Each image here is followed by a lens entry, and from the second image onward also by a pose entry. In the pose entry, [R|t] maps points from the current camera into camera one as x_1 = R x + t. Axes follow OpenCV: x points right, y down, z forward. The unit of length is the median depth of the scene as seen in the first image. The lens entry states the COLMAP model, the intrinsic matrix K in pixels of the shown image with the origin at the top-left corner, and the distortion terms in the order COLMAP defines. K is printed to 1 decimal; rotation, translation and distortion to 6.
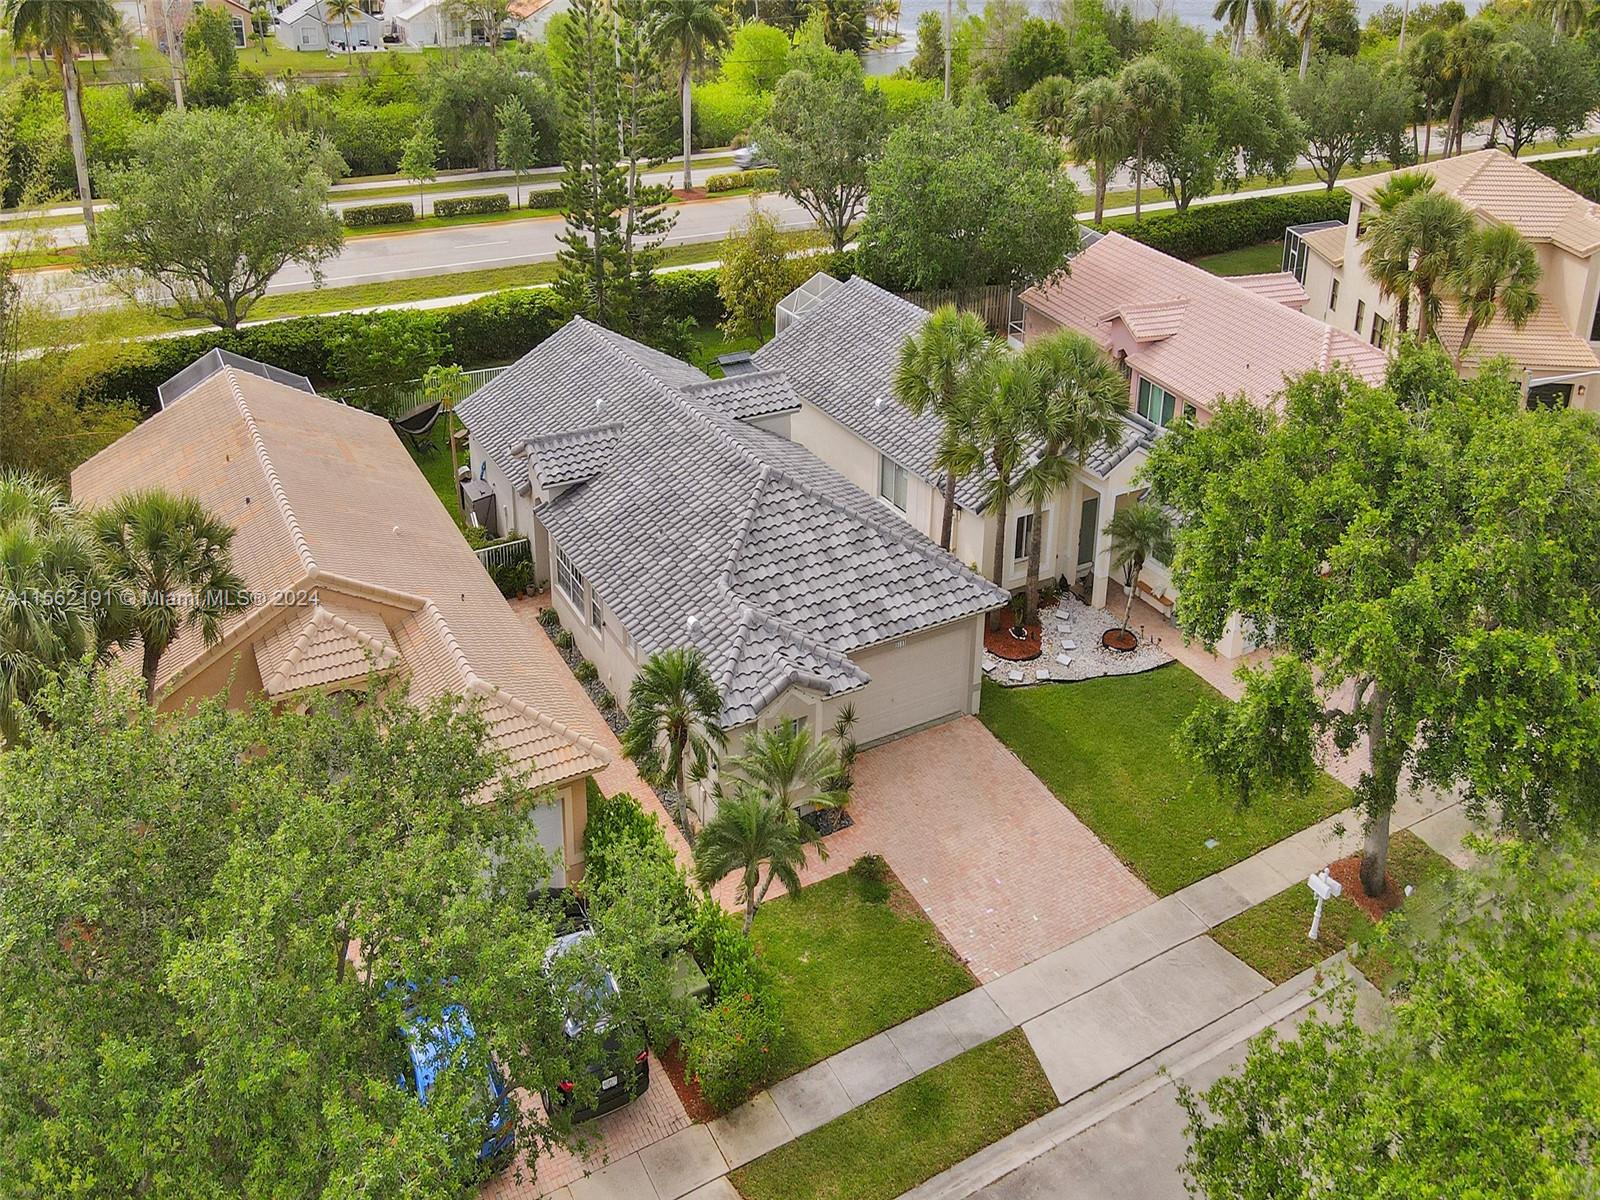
lens RADIAL K [[1129.7, 0, 800.0], [0, 1129.7, 600.0], [0, 0, 1]] dist [0.054471, -0.080310]
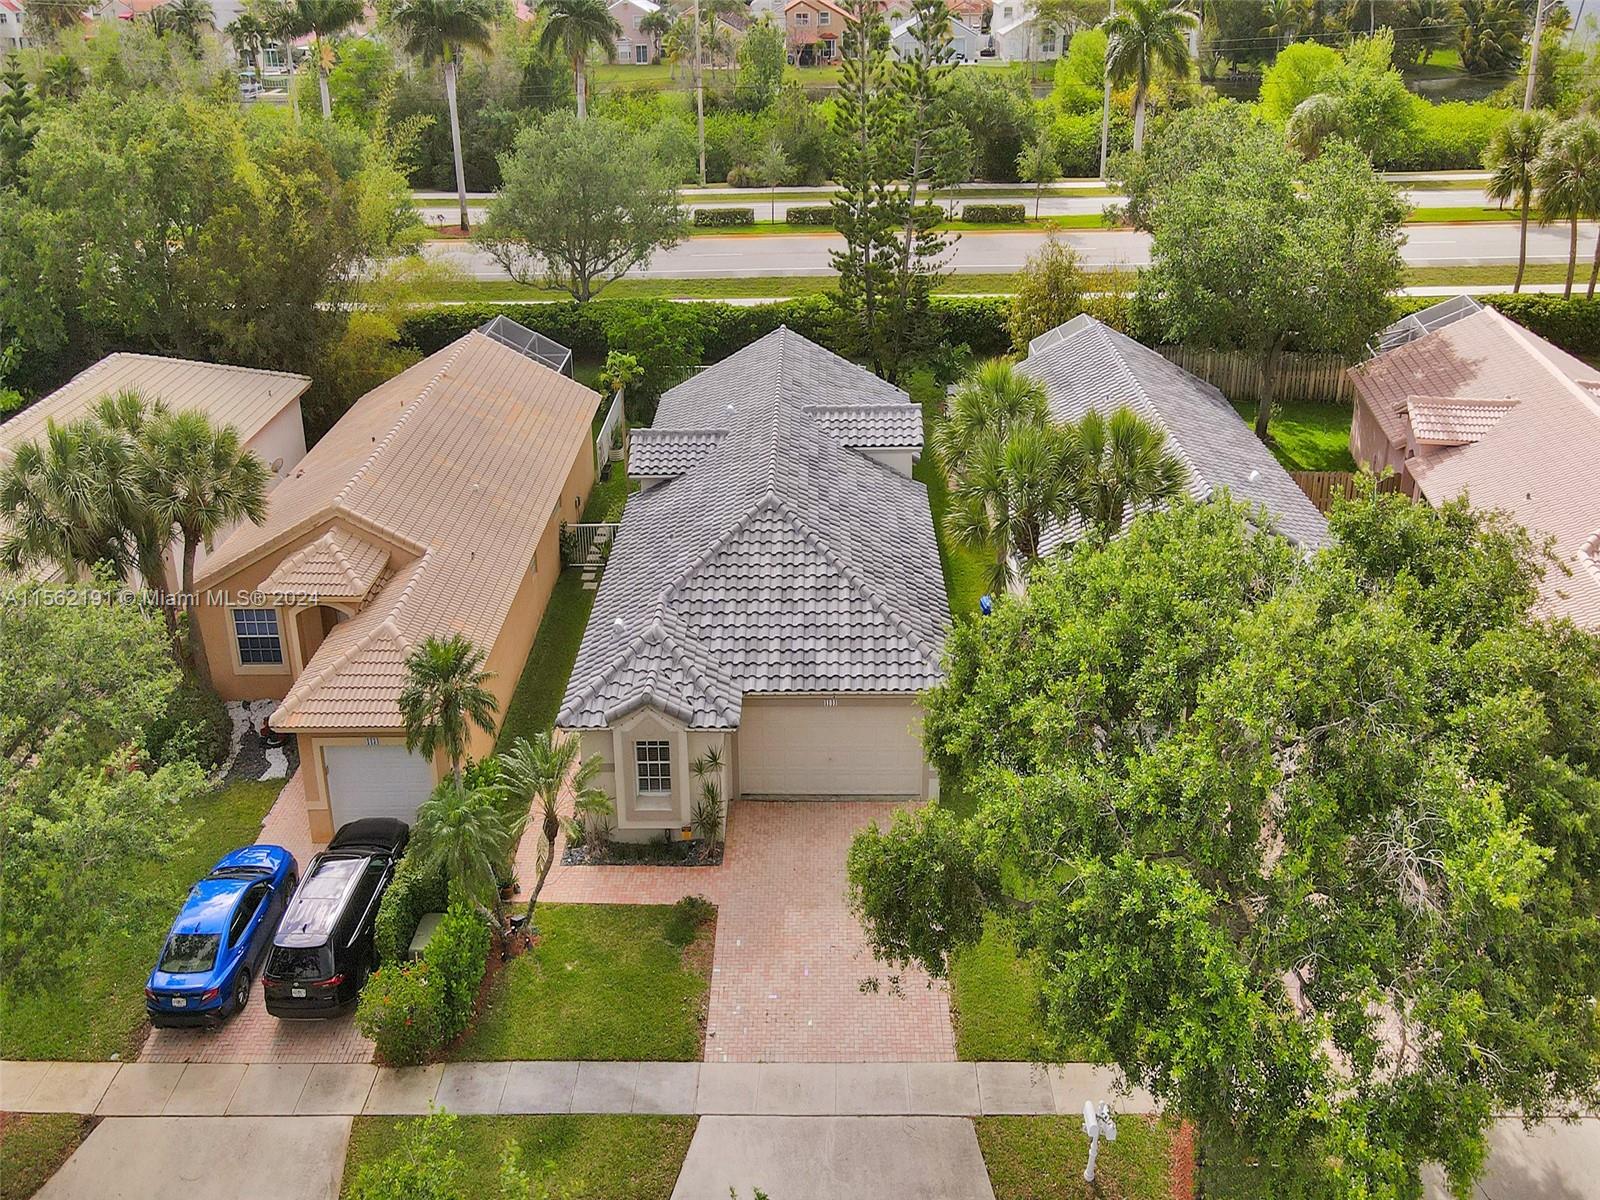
lens RADIAL K [[1132.5, 0, 799.7], [0, 1132.5, 570.7], [0, 0, 1]] dist [0.007137, 0.006680]
pose [[0.866833, 0.220910, -0.446990, 0.458931], [-0.233314, 0.972000, 0.027919, -0.087671], [0.440642, 0.080088, 0.894103, 0.122343]]
